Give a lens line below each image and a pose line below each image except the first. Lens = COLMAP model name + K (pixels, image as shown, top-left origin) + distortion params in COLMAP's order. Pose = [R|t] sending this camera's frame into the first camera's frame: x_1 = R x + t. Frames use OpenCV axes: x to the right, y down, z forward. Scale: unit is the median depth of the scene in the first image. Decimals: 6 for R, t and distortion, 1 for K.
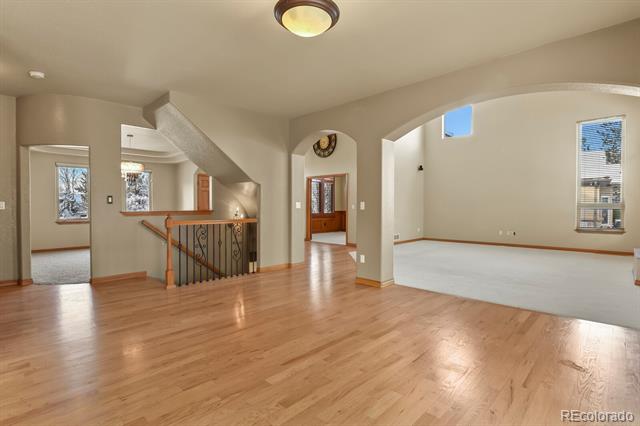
lens RADIAL K [[318.3, 0, 322.4], [0, 318.3, 211.8], [0, 0, 1]] dist [-0.016541, -0.000149]
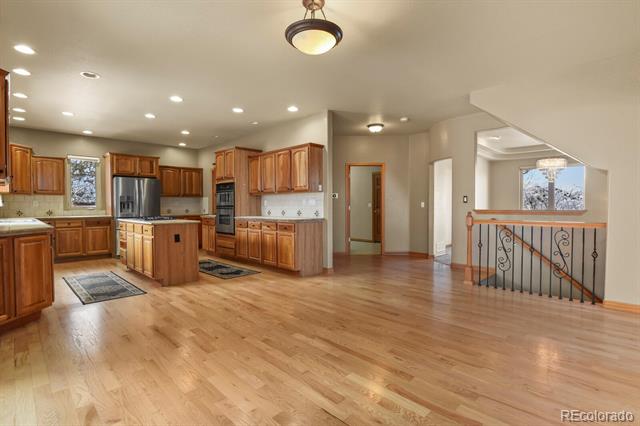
lens RADIAL K [[318.3, 0, 322.4], [0, 318.3, 211.8], [0, 0, 1]] dist [-0.016541, -0.000149]
pose [[-0.039241, 0.018502, -0.999058, 0.921614], [-0.010823, 0.999762, 0.018940, -0.013423], [0.999171, 0.011556, -0.039031, 0.910519]]
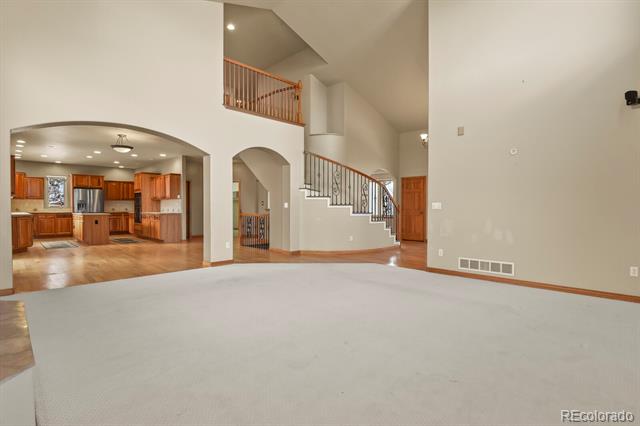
lens RADIAL K [[318.3, 0, 322.4], [0, 318.3, 211.8], [0, 0, 1]] dist [-0.016541, -0.000149]
pose [[-0.029130, 0.014801, -0.999466, 2.884650], [-0.015904, 0.999757, 0.015269, -0.036661], [0.999449, 0.016340, -0.028887, 2.900457]]
